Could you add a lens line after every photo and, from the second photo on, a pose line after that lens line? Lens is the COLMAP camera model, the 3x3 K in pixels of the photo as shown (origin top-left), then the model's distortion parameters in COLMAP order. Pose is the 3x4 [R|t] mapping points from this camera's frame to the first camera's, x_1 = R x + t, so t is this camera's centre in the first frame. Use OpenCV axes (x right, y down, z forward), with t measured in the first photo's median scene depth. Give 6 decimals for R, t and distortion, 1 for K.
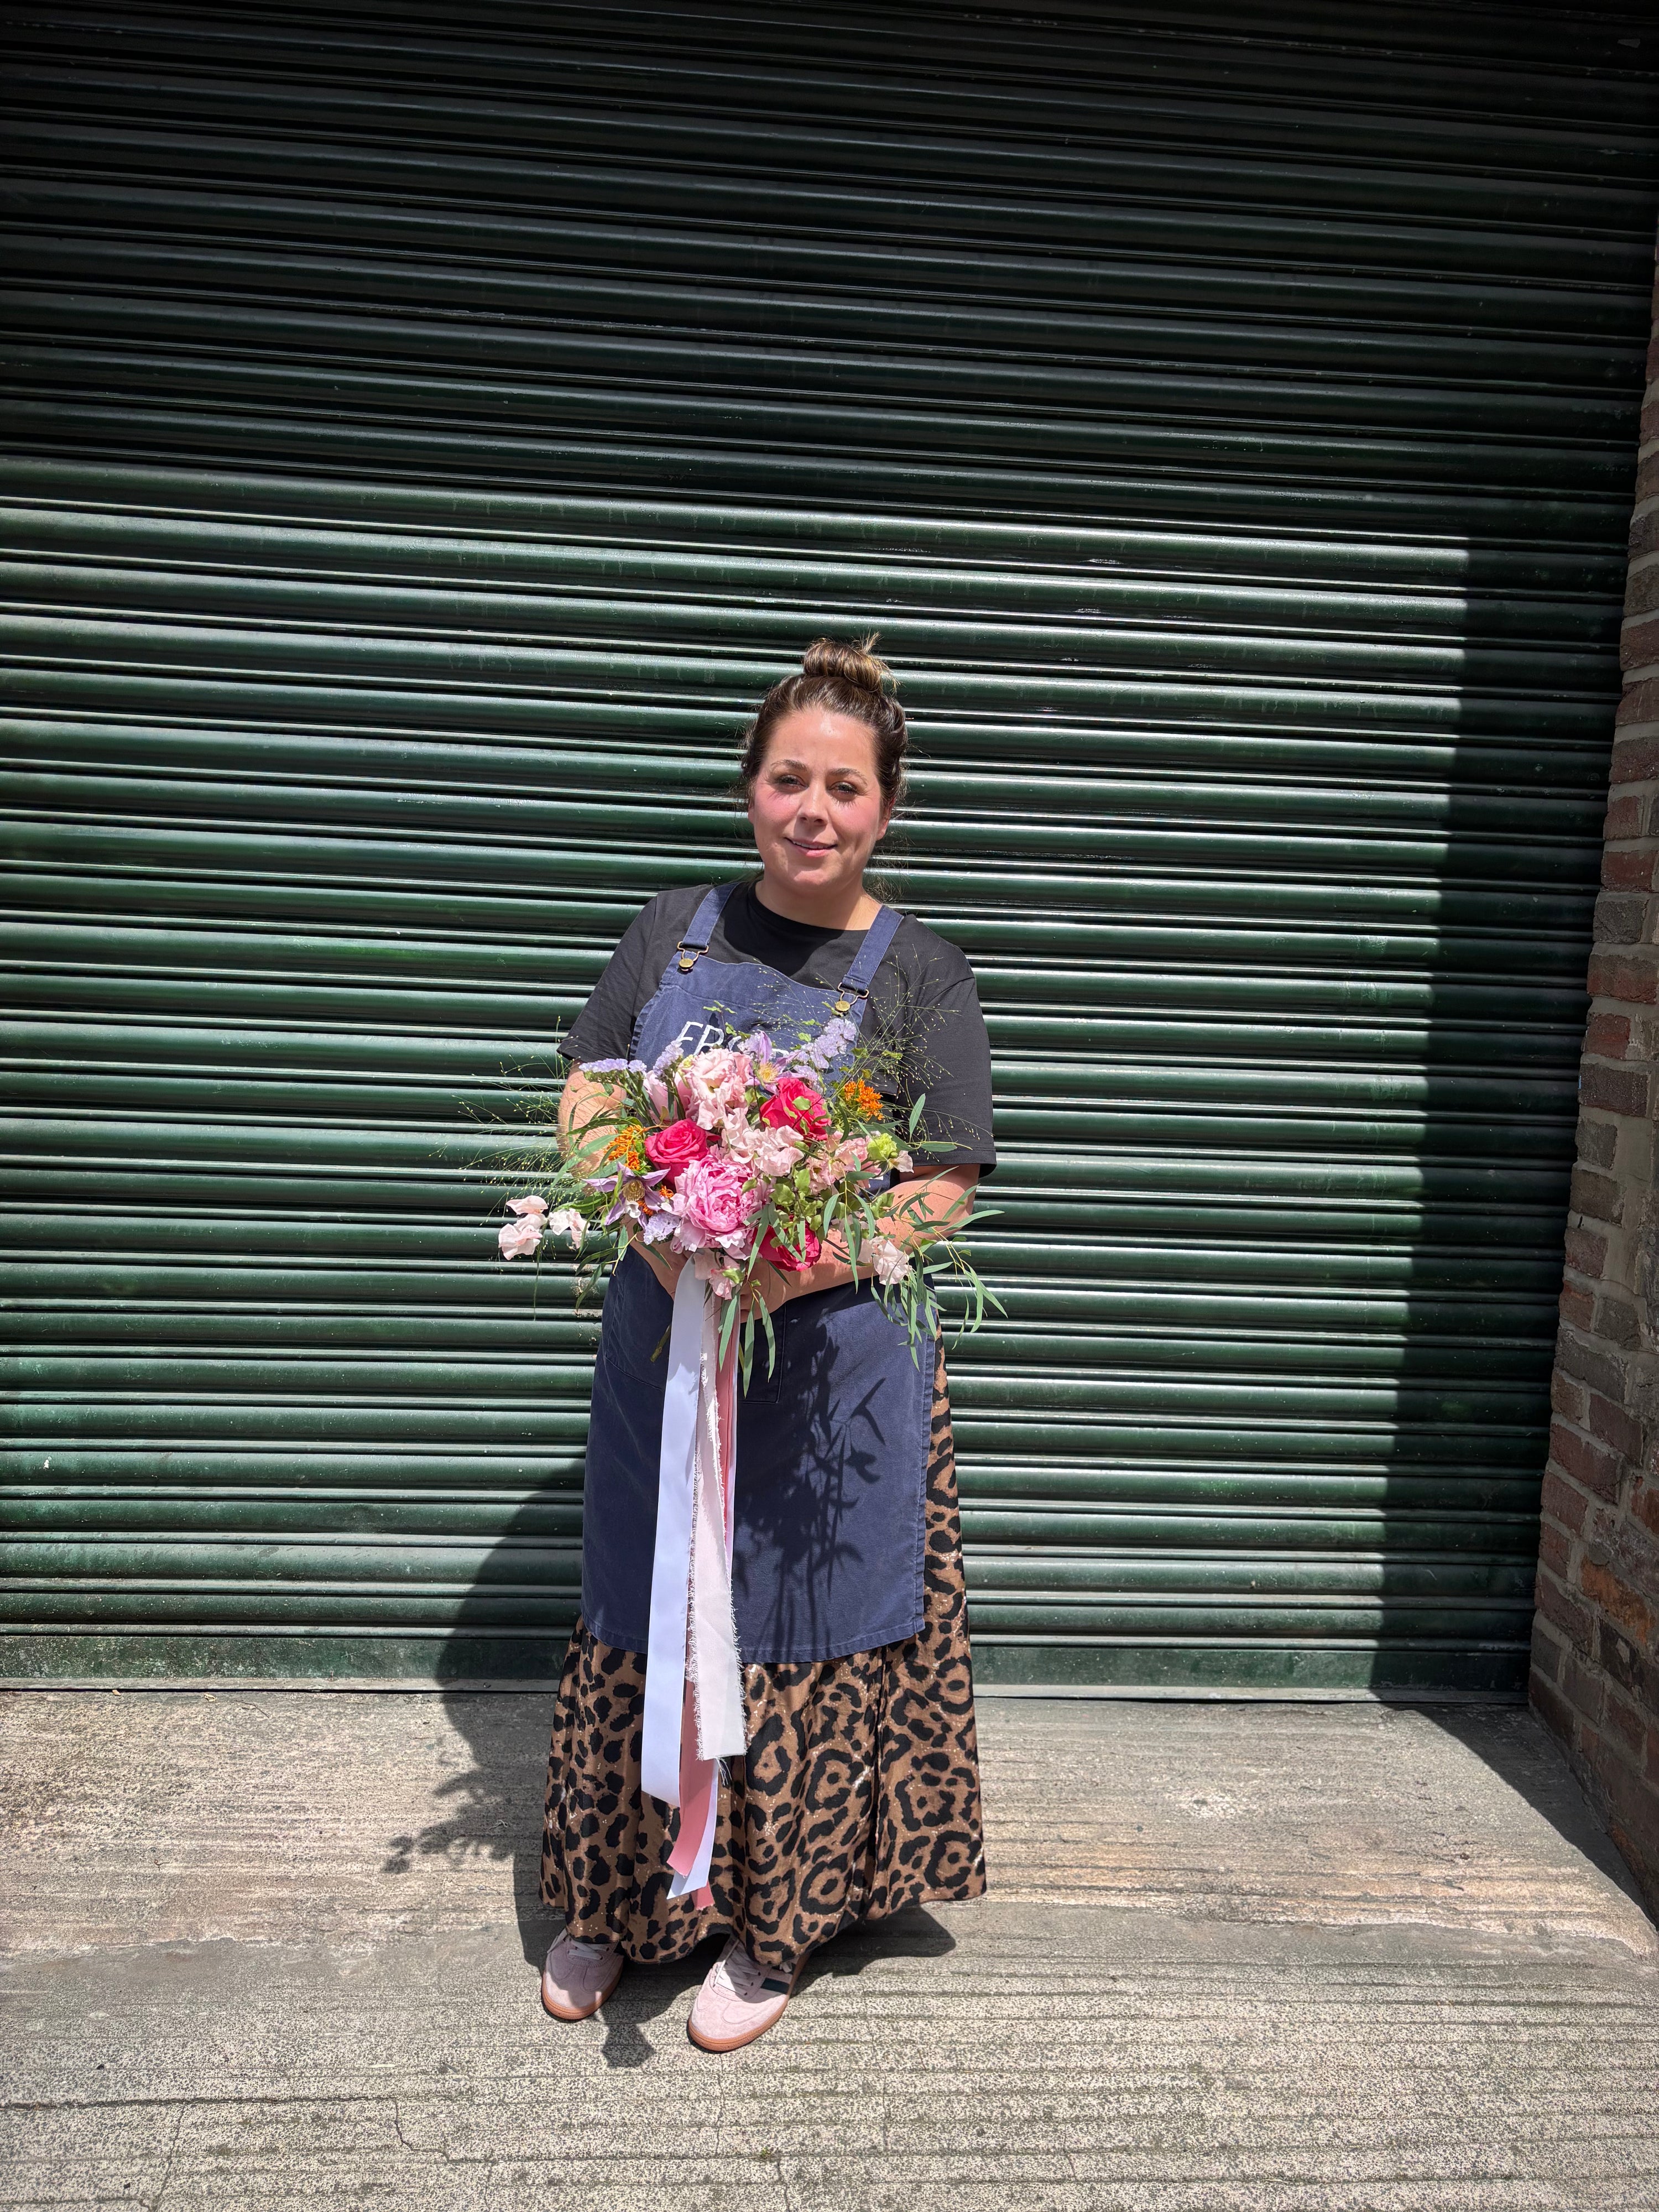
lens RADIAL K [[1718.0, 0, 864.7], [0, 1718.0, 1106.9], [0, 0, 1]] dist [0.092735, -0.127559]
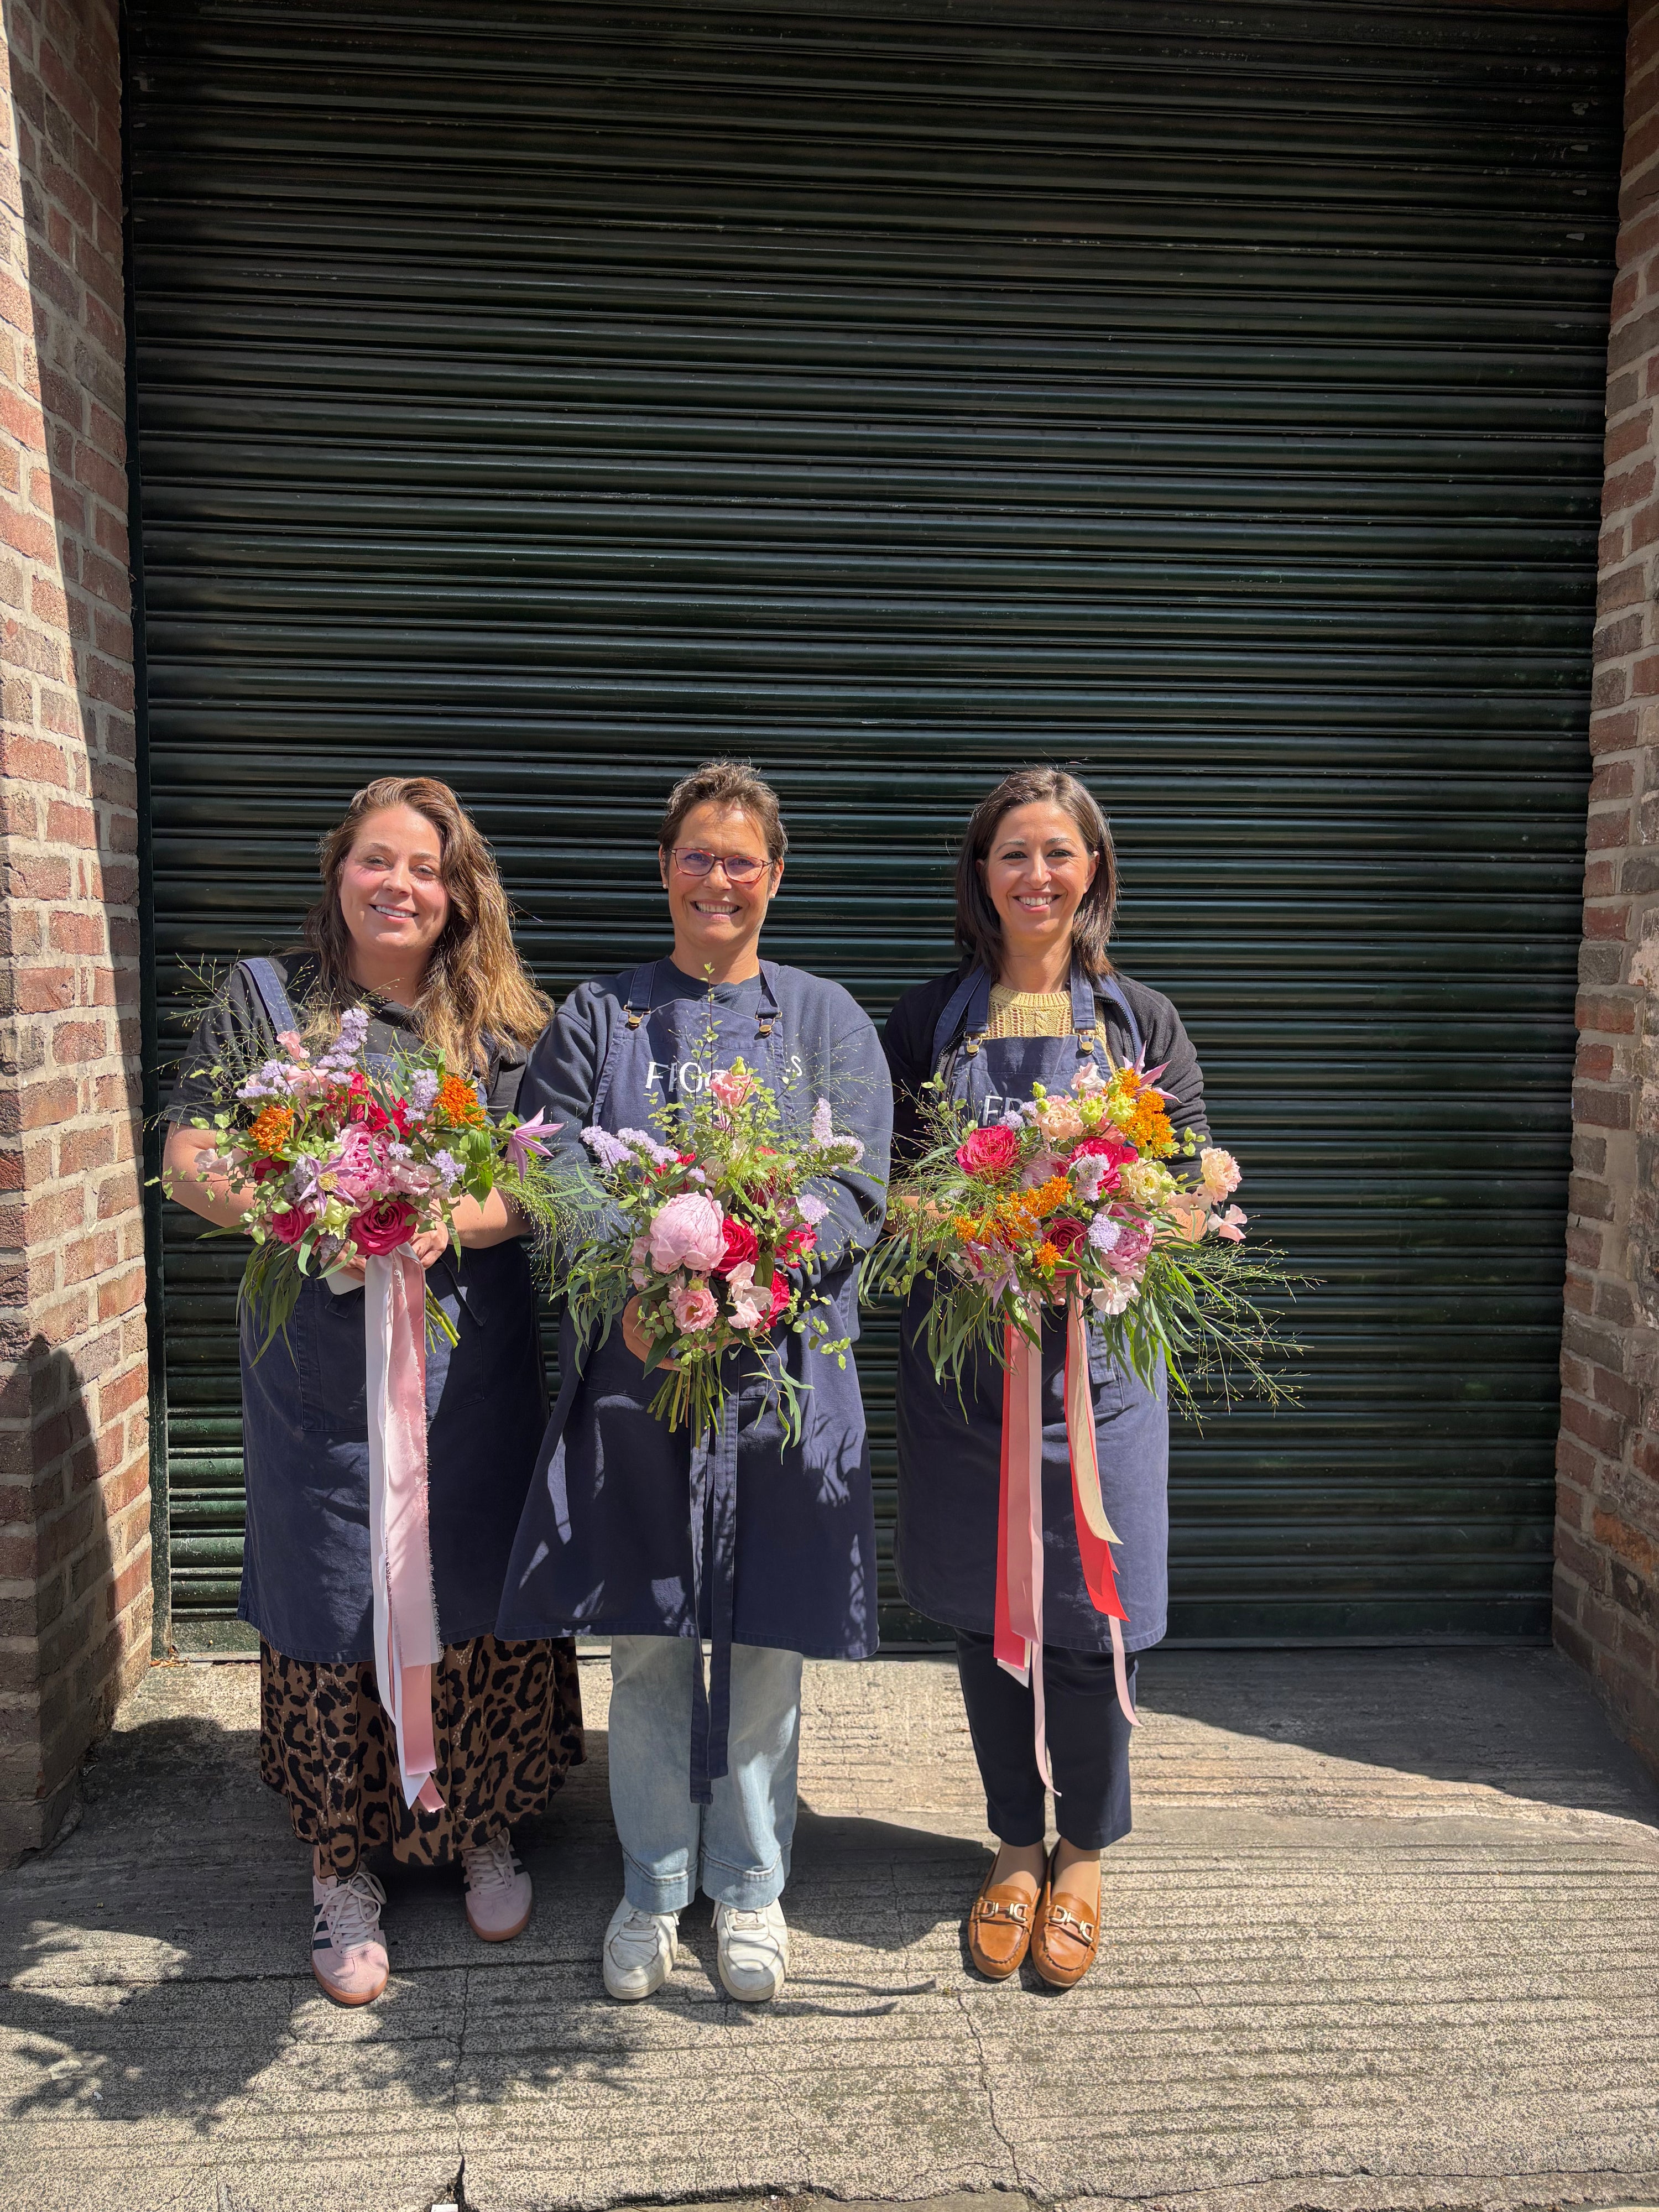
lens RADIAL K [[1745.7, 0, 829.5], [0, 1745.7, 1106.0], [0, 0, 1]] dist [0.093175, -0.127238]
pose [[0.999518, -0.030607, -0.005234, -0.094576], [0.030400, 0.998894, -0.035876, 0.017612], [0.006327, 0.035699, 0.999343, -0.220298]]
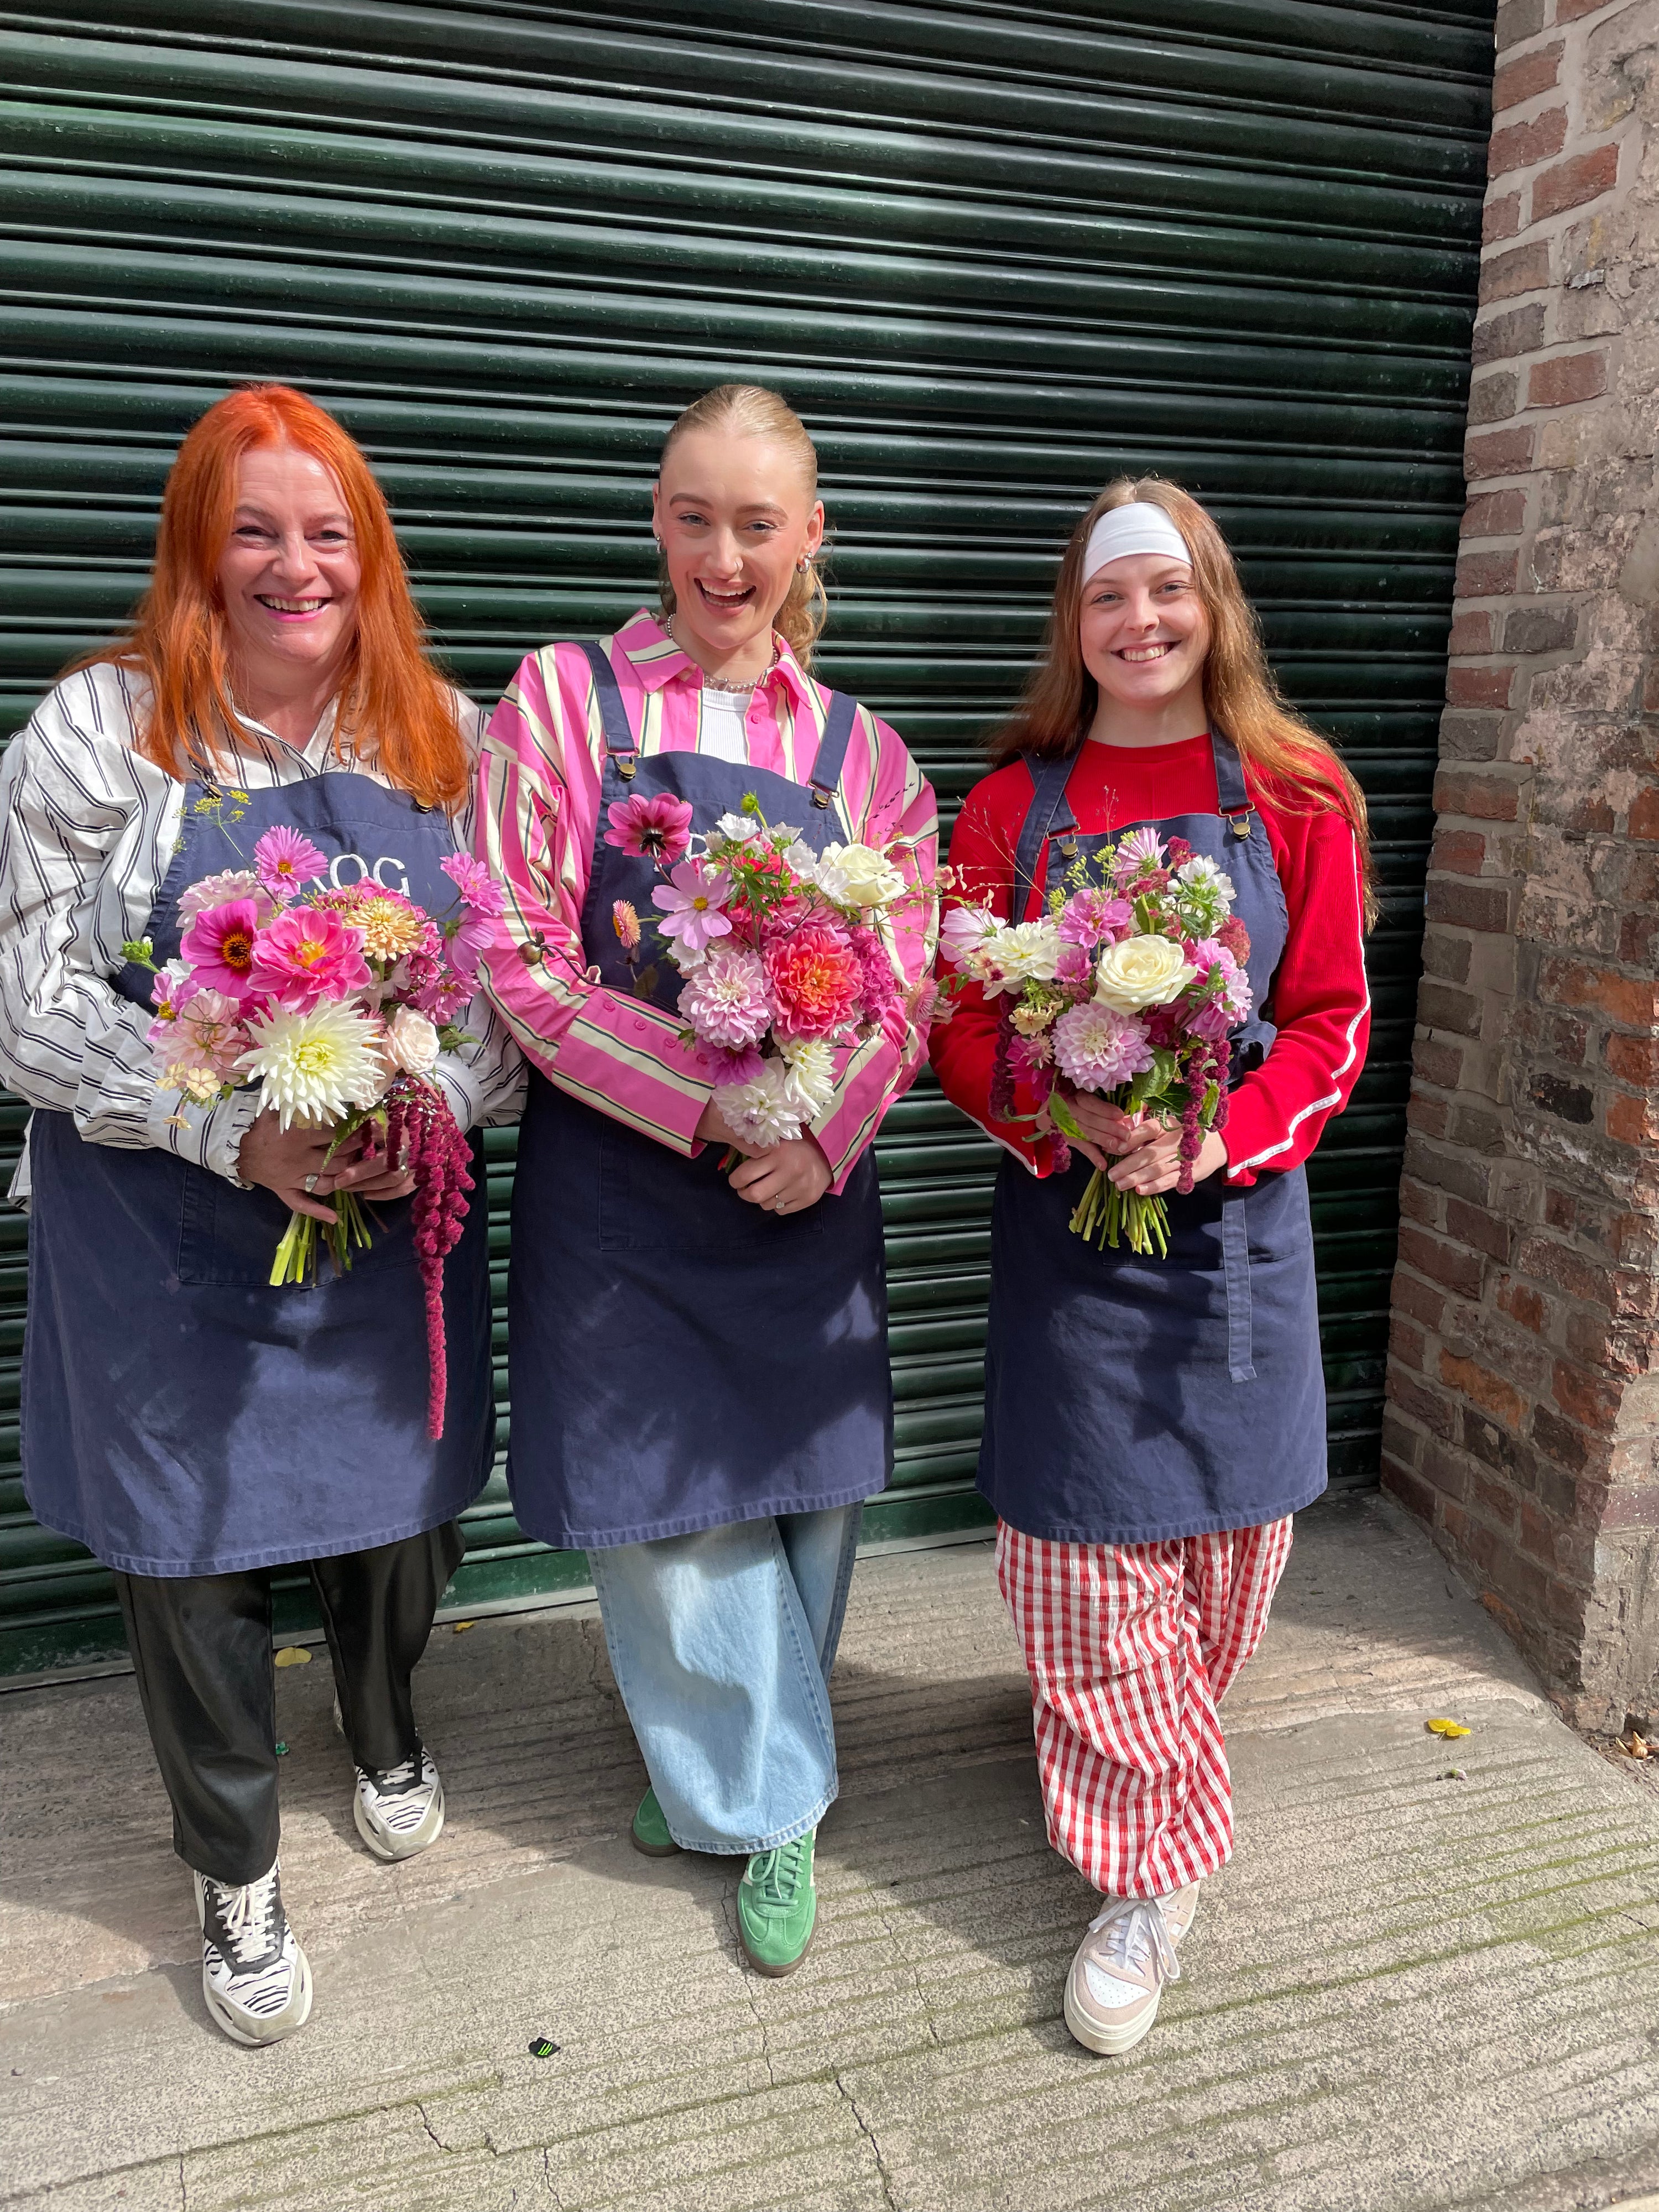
lens RADIAL K [[1732.3, 0, 861.4], [0, 1732.3, 1095.8], [0, 0, 1]] dist [0.081371, -0.122033]
pose [[0.967989, -0.086389, 0.235658, -0.182017], [0.057914, 0.990441, 0.125192, -0.052587], [-0.244220, -0.107536, 0.963739, 0.089500]]
